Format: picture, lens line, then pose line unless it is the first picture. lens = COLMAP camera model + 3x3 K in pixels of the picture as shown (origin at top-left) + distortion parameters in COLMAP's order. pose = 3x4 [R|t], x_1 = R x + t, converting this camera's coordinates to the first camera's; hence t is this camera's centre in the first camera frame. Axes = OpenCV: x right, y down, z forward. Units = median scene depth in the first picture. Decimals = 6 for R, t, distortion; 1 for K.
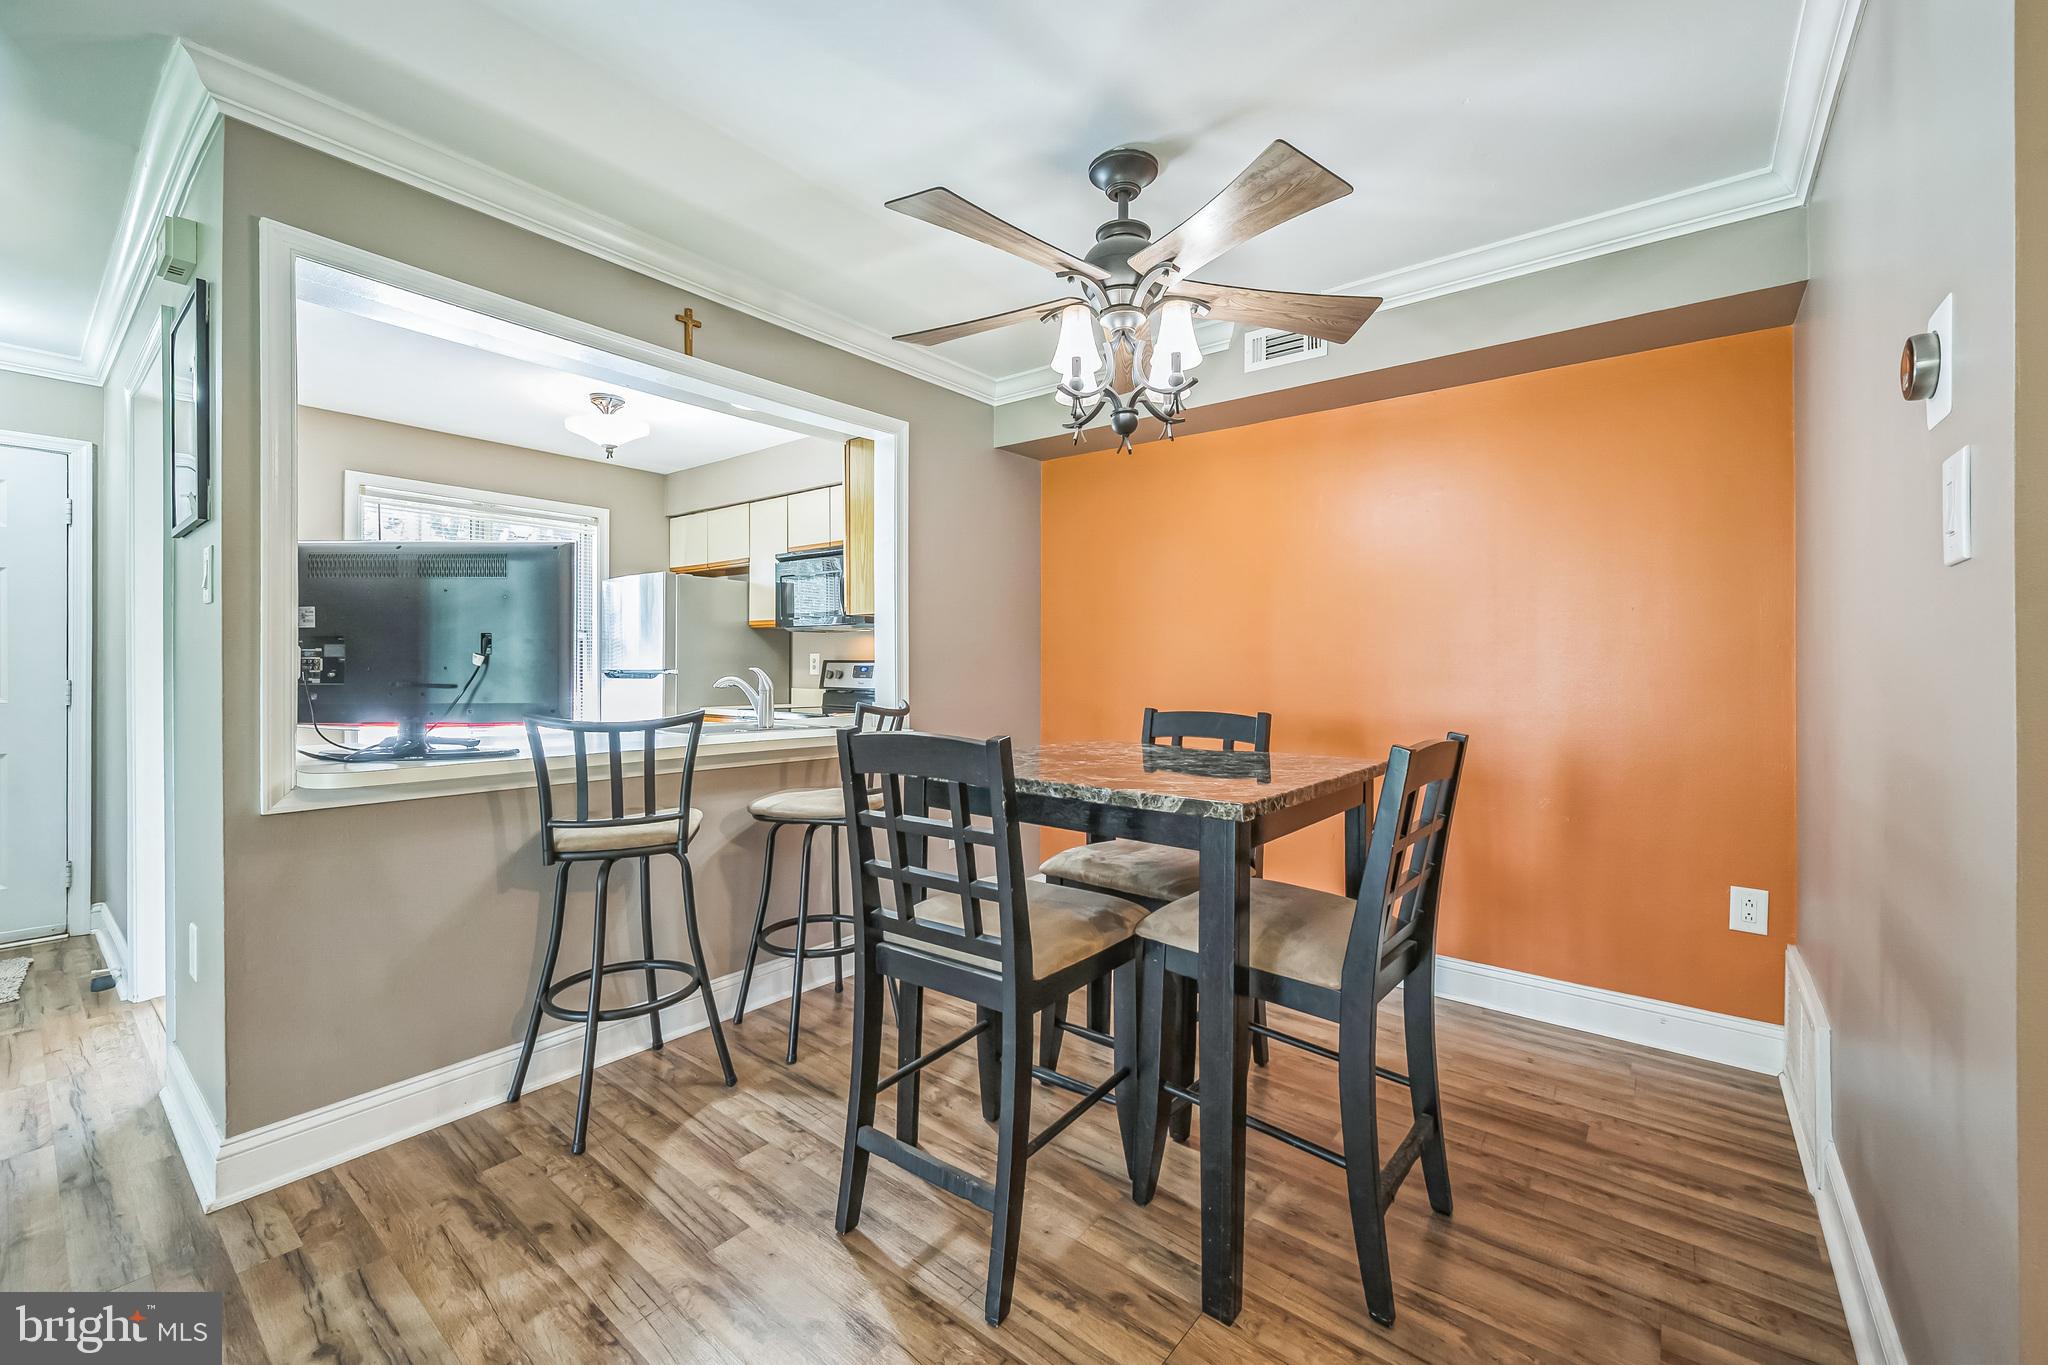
lens RADIAL K [[822.4, 0, 1039.8], [0, 822.4, 664.8], [0, 0, 1]] dist [-0.001457, 0.000784]
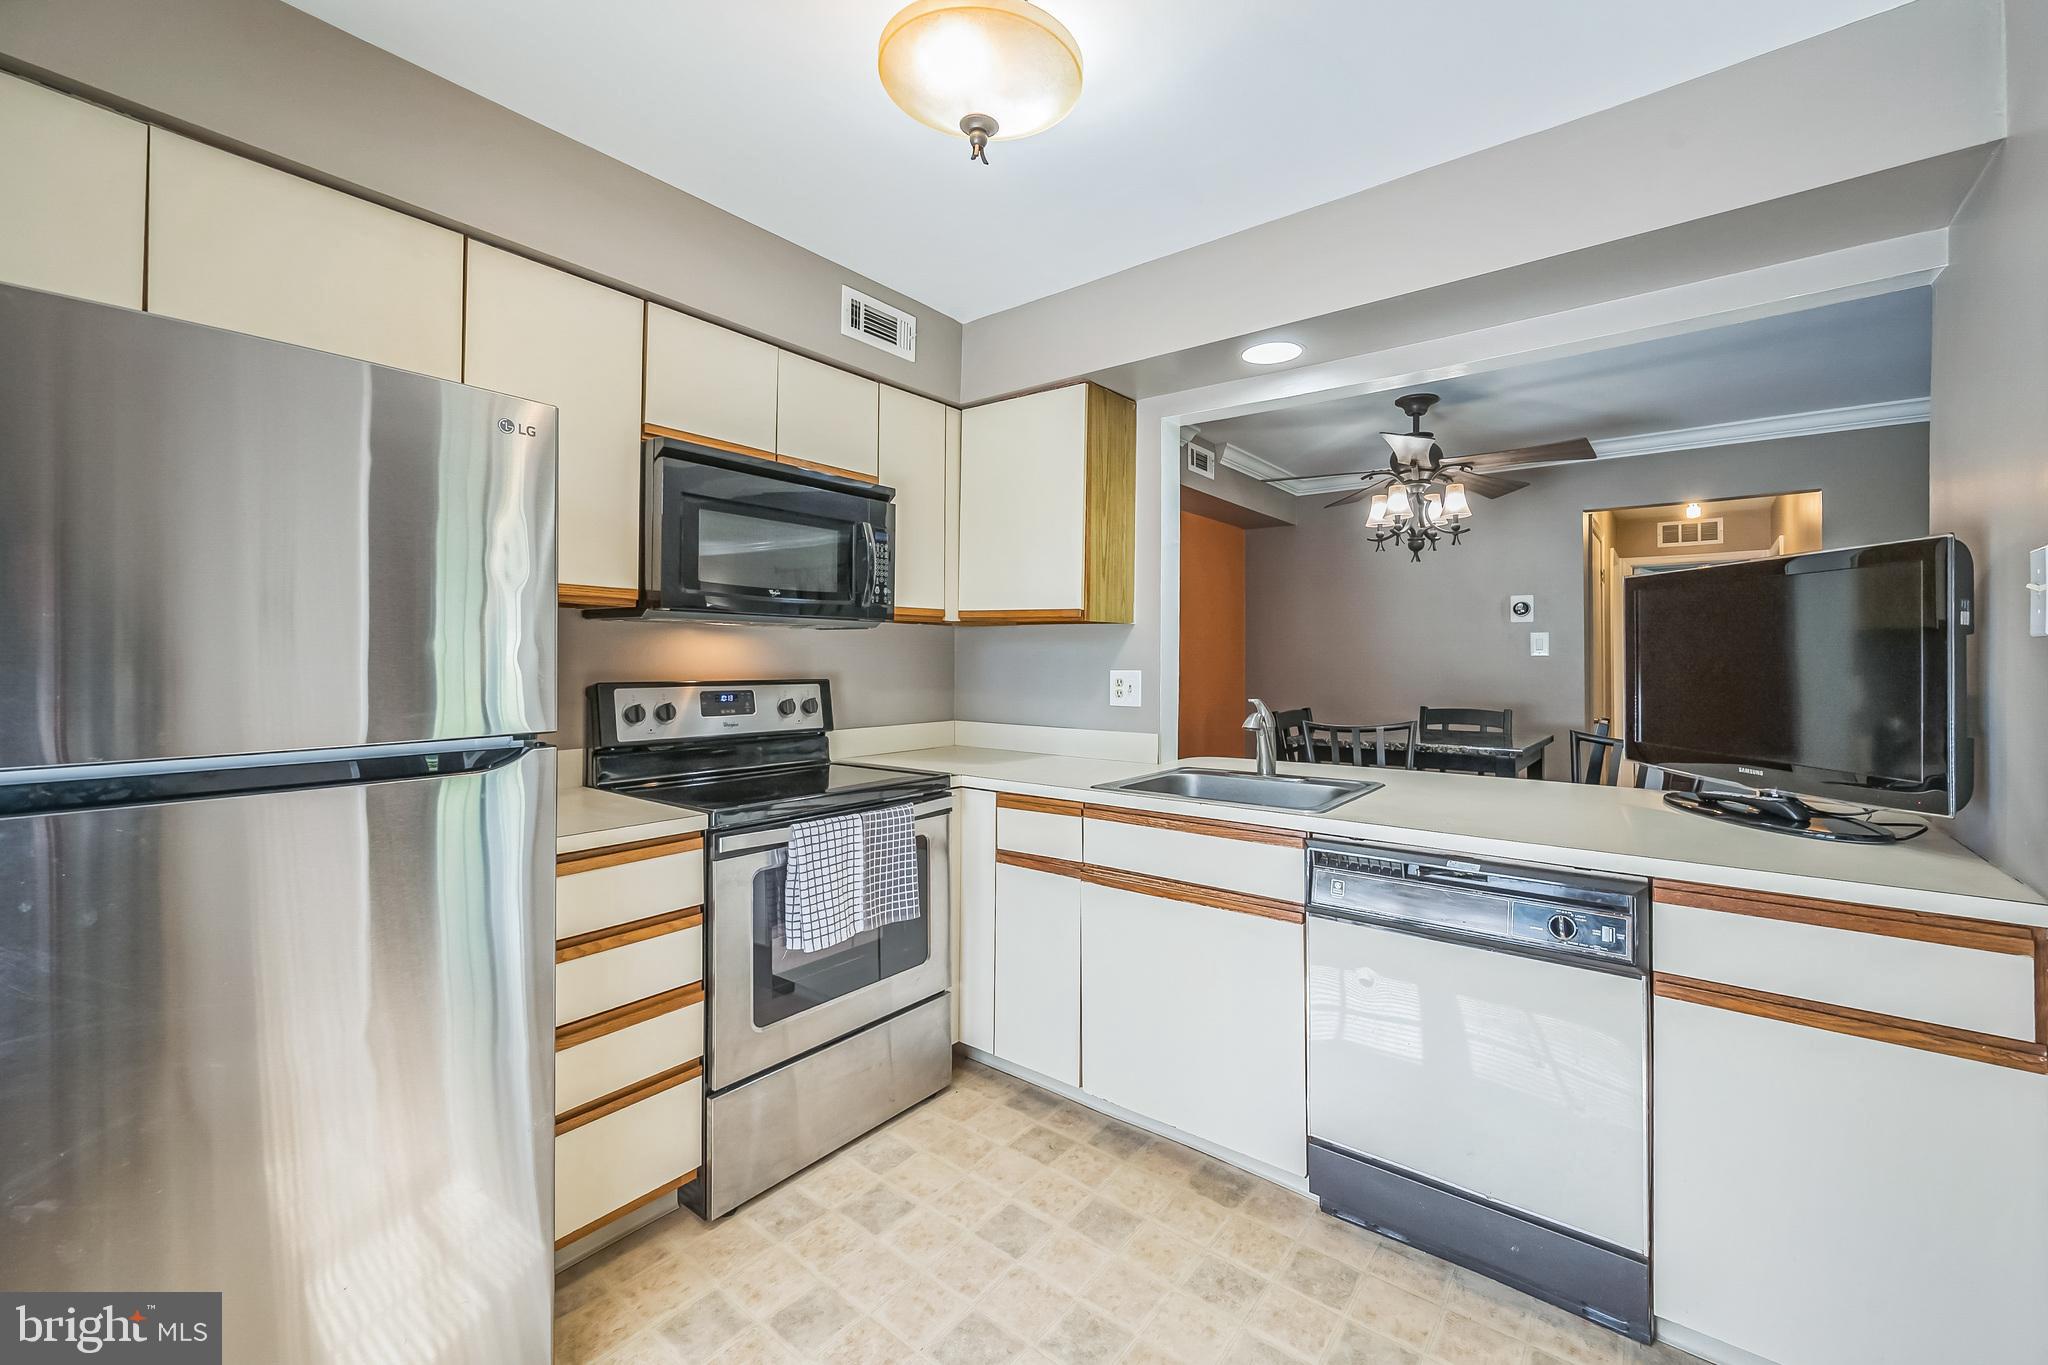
lens RADIAL K [[822.4, 0, 1041.1], [0, 822.4, 655.5], [0, 0, 1]] dist [-0.001457, 0.000784]
pose [[0.006405, 0.004525, 0.999969, -1.281097], [-0.004671, 0.999979, -0.004496, -0.035221], [-0.999969, -0.004642, 0.006426, 1.383998]]
